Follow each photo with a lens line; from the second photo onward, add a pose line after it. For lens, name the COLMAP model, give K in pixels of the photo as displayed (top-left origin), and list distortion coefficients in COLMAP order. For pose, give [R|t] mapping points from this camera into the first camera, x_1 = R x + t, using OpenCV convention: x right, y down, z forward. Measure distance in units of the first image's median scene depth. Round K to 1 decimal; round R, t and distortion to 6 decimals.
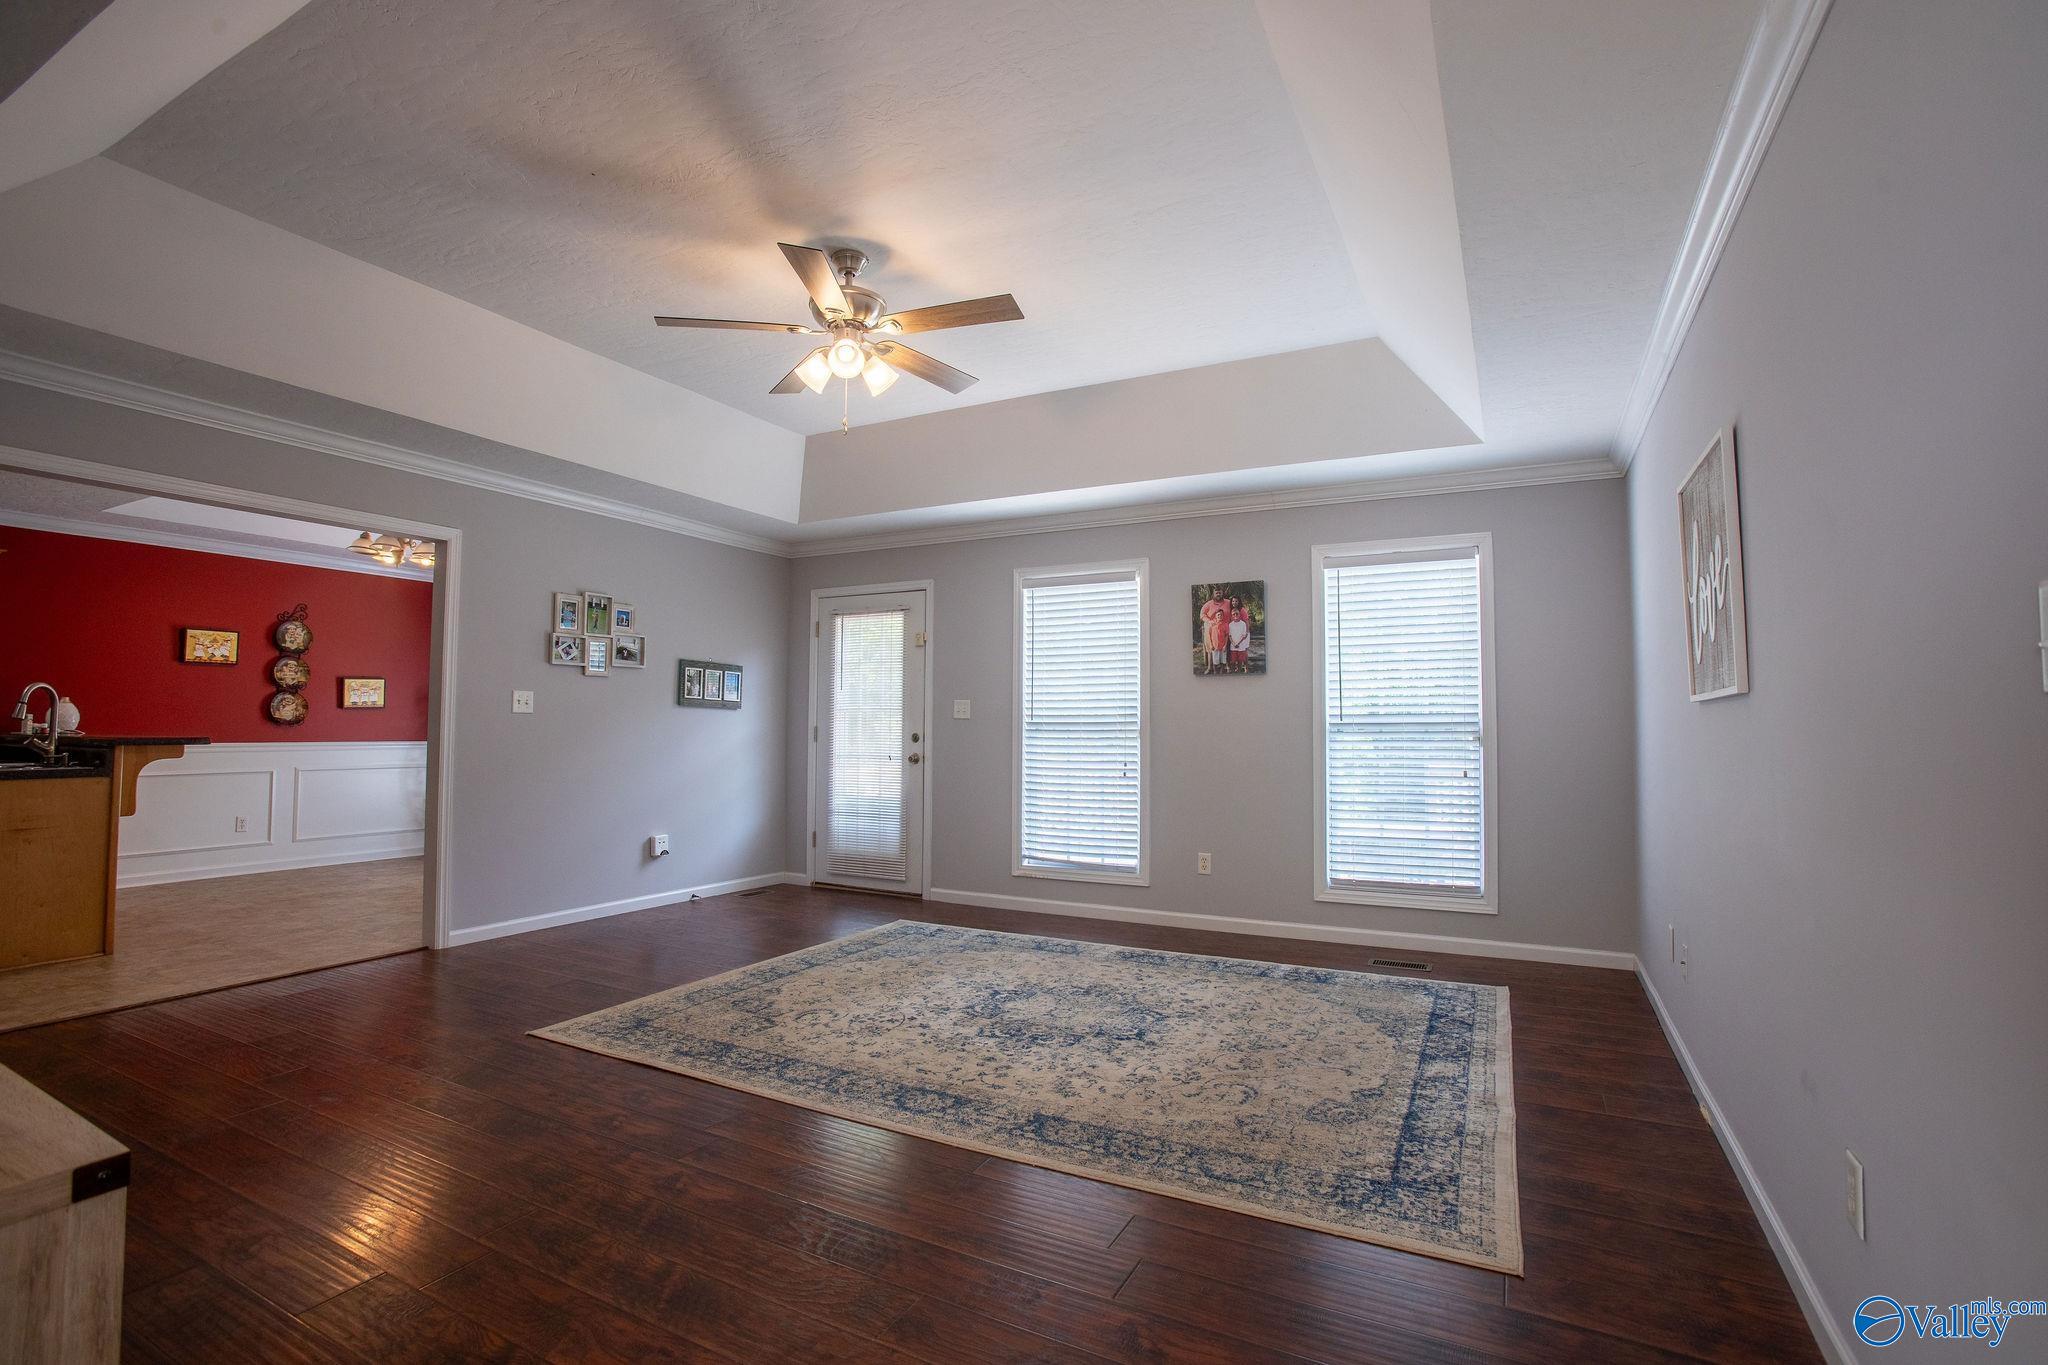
lens RADIAL K [[932.7, 0, 1024.0], [0, 932.7, 682.5], [0, 0, 1]] dist [-0.000977, -0.000138]
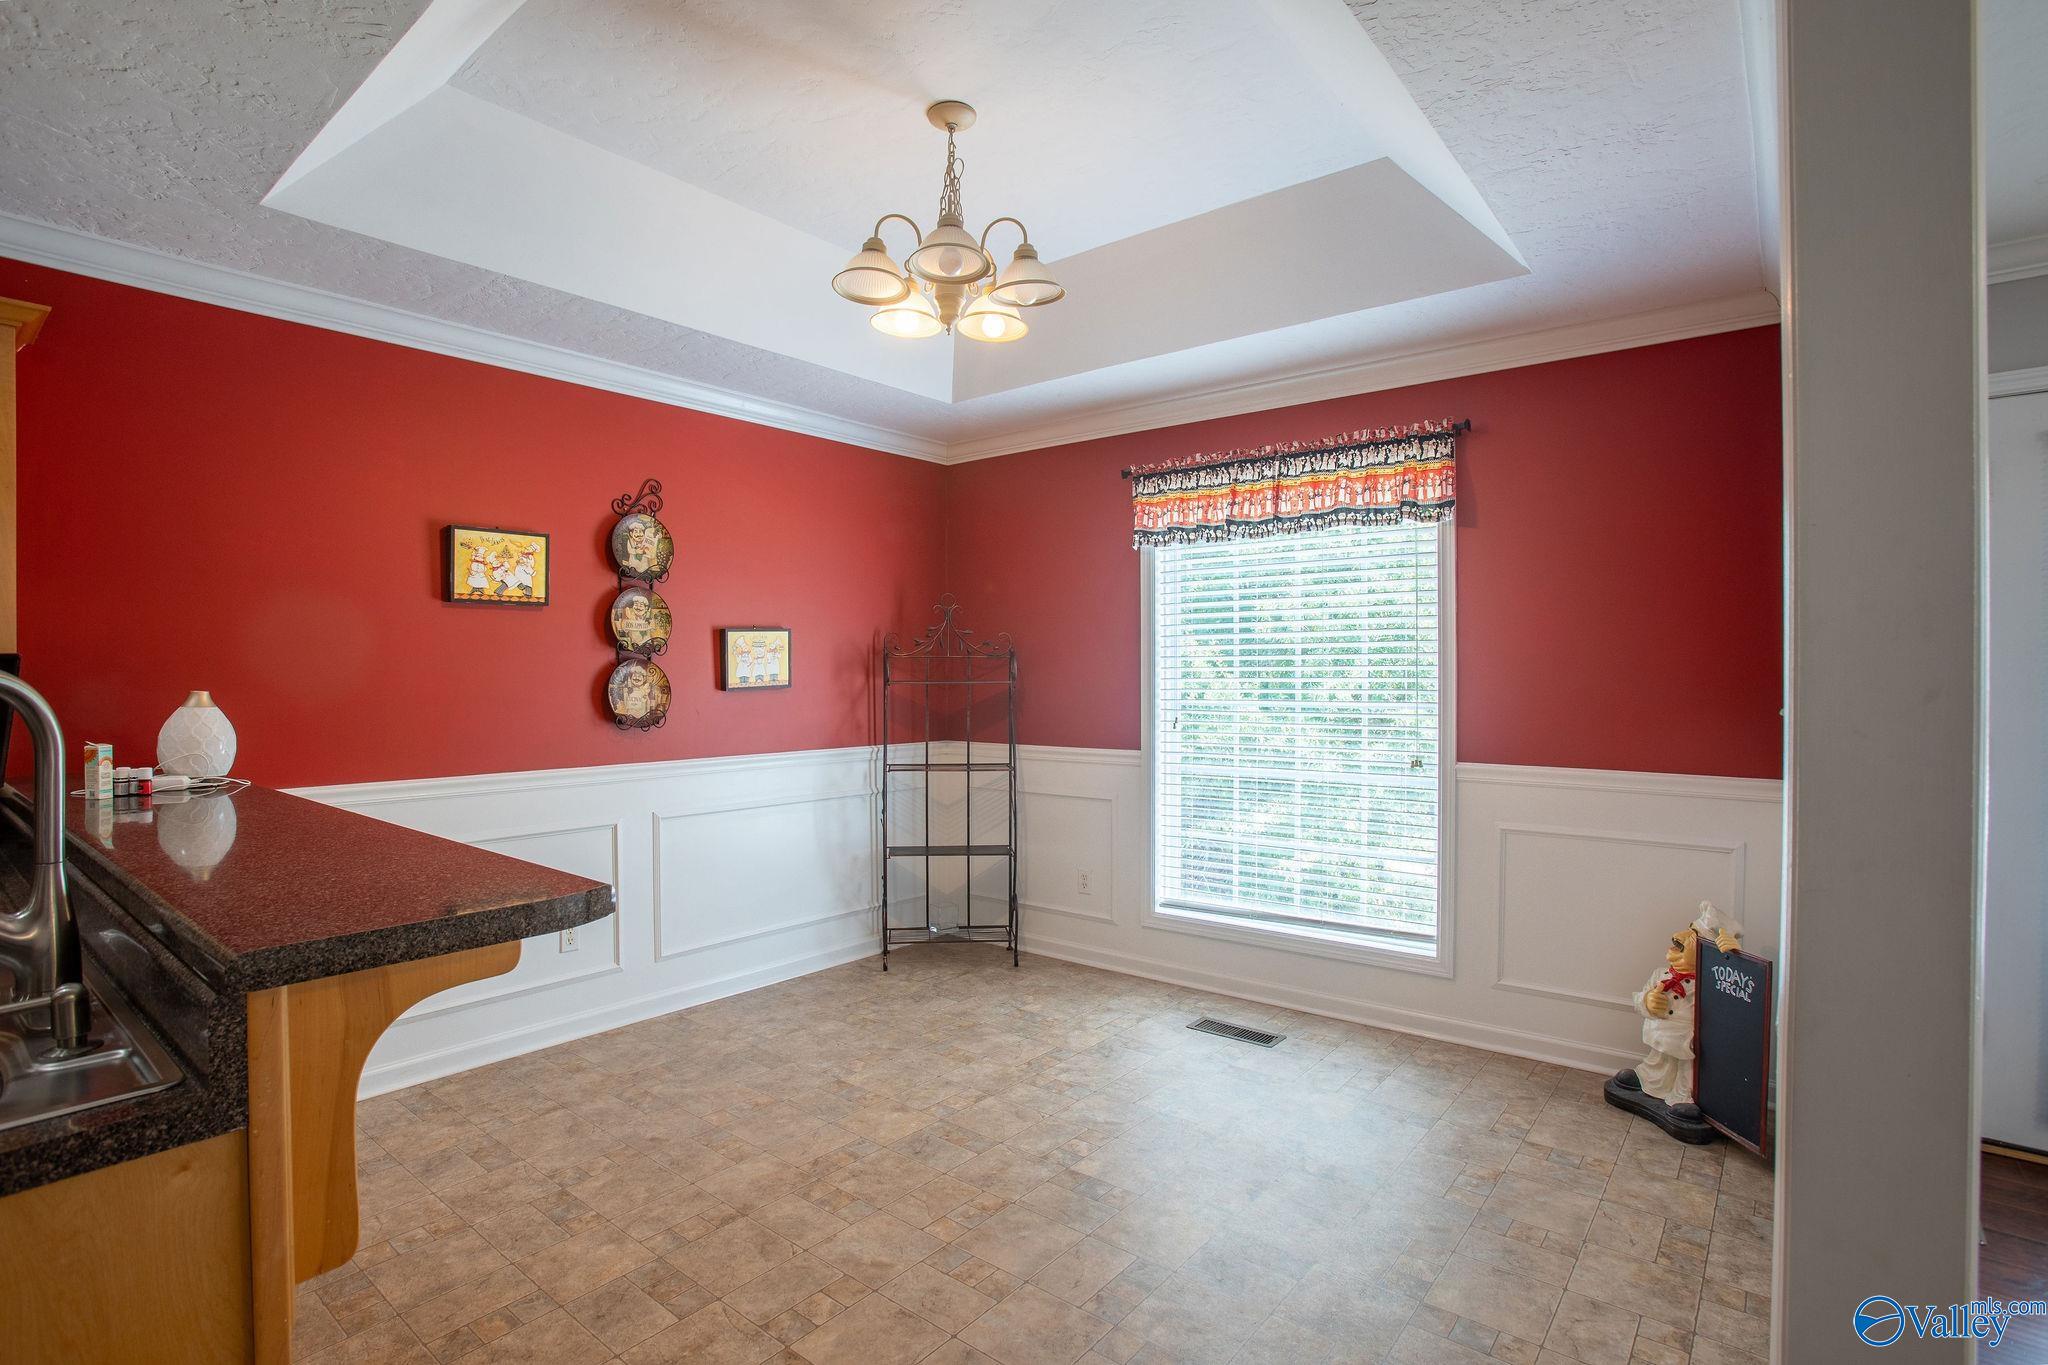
lens RADIAL K [[982.8, 0, 1024.0], [0, 982.8, 682.5], [0, 0, 1]] dist [-0.019587, -0.000105]
pose [[0.983119, -0.000717, -0.182966, -0.500338], [0.011482, 0.998263, 0.057780, -0.005352], [0.182607, -0.058906, 0.981420, 0.537694]]
